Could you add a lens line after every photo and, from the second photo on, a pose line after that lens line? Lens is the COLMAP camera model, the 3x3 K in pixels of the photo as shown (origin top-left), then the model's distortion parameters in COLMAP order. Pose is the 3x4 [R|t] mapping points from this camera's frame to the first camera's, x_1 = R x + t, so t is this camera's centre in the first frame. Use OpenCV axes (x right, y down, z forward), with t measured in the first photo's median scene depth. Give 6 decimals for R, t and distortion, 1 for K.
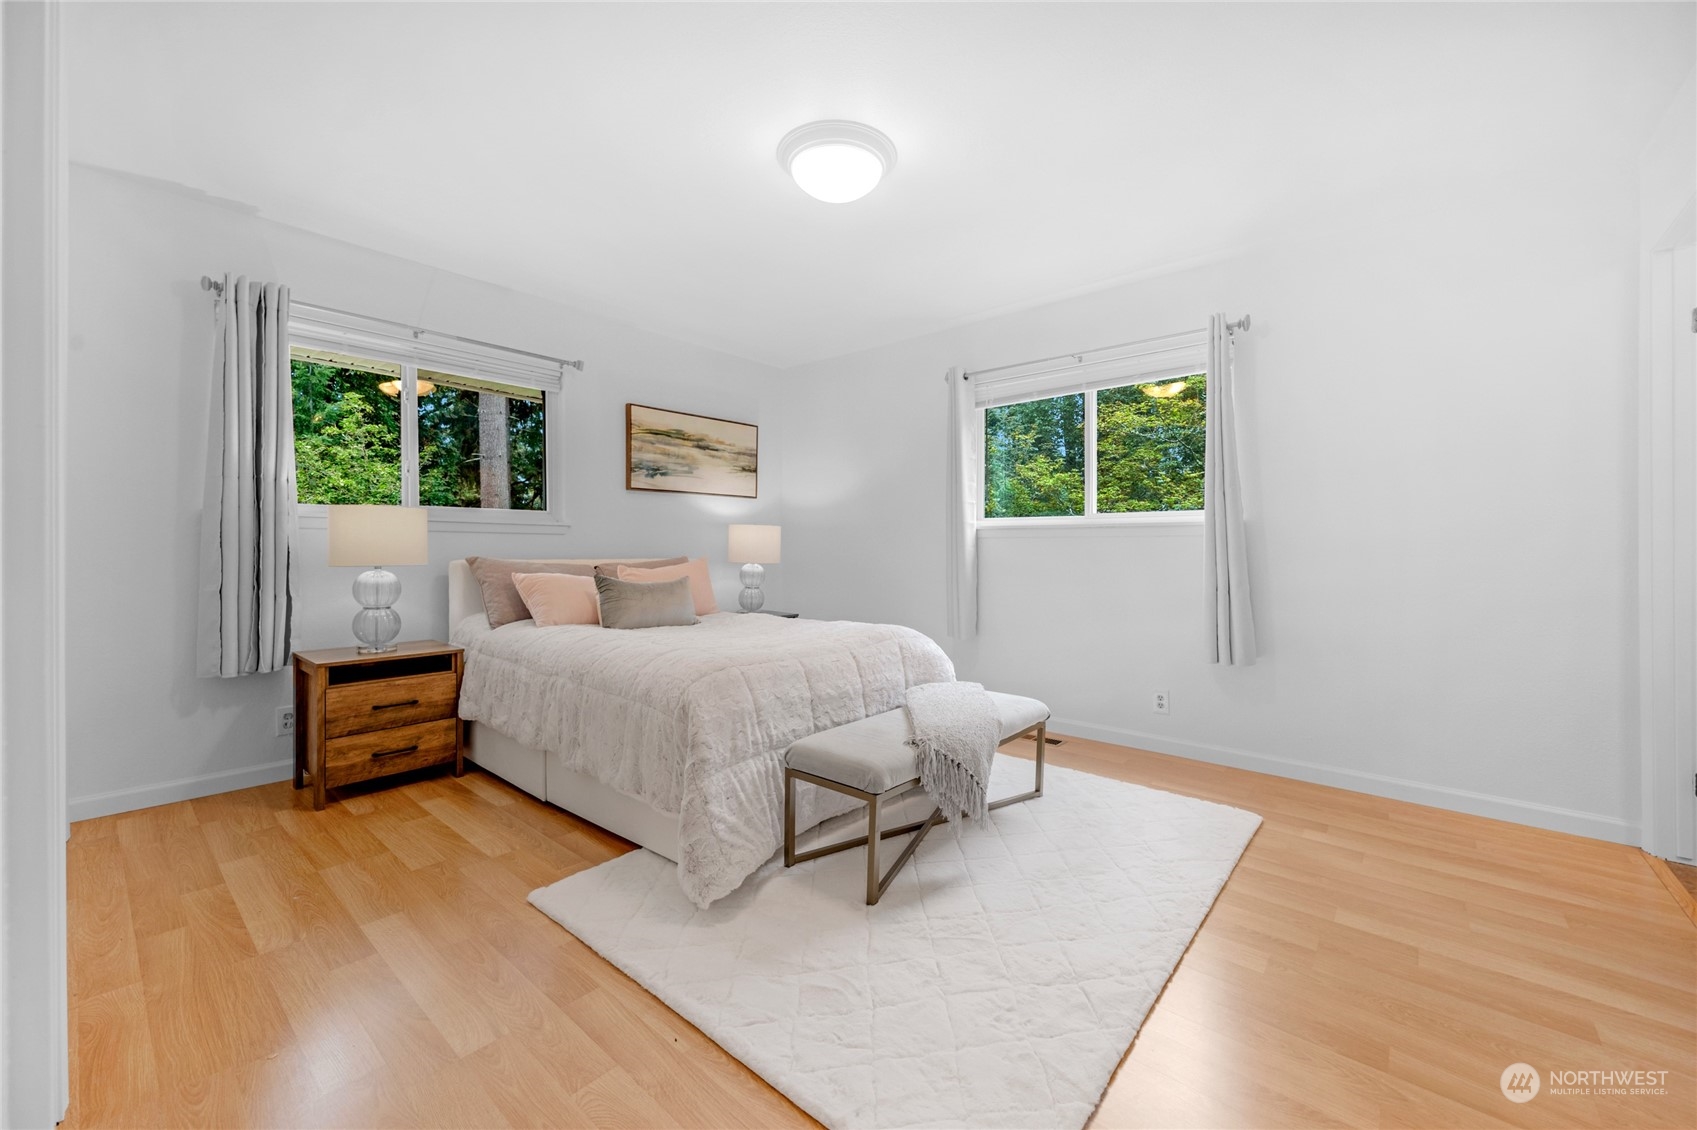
lens RADIAL K [[692.2, 0, 854.4], [0, 692.2, 557.5], [0, 0, 1]] dist [-0.000589, 0.000026]
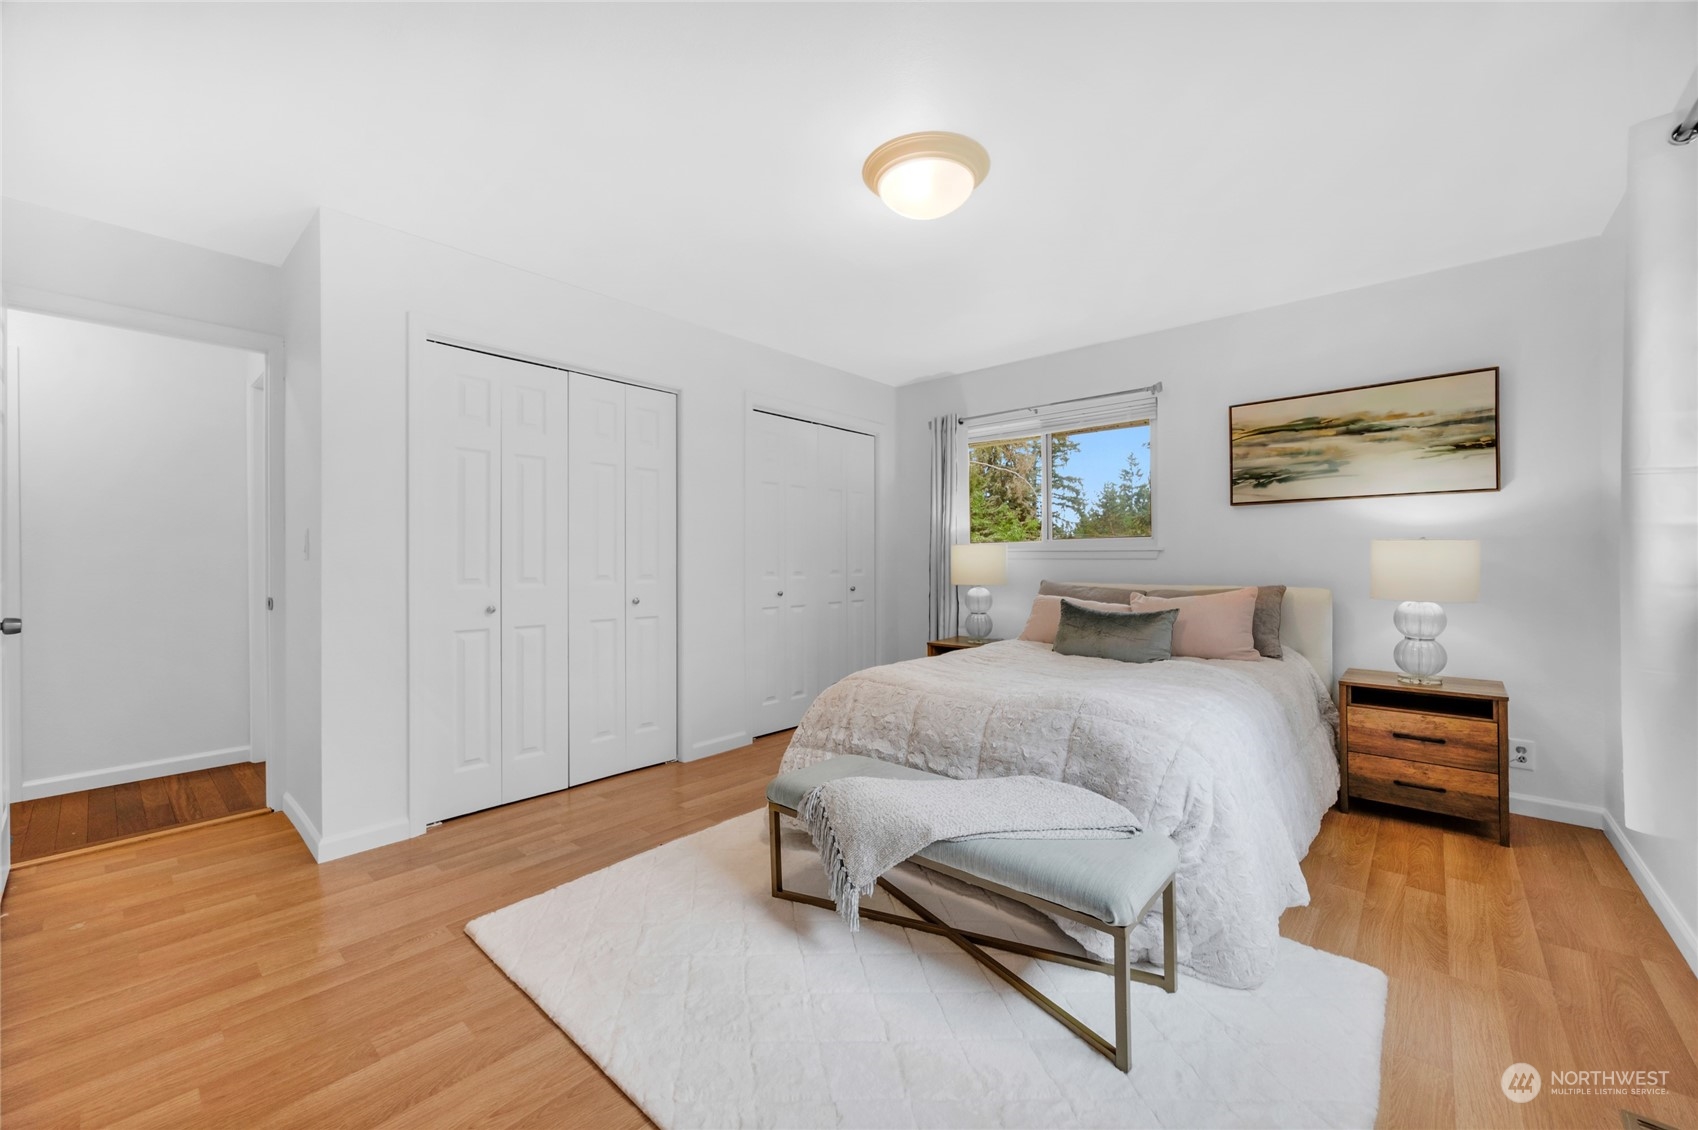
lens RADIAL K [[650.2, 0, 856.4], [0, 650.2, 565.9], [0, 0, 1]] dist [-0.000845, -0.000017]
pose [[-0.001752, -0.011058, -0.999937, 0.446814], [-0.020634, 0.999726, -0.011020, -0.005014], [0.999786, 0.020613, -0.001980, 0.504056]]
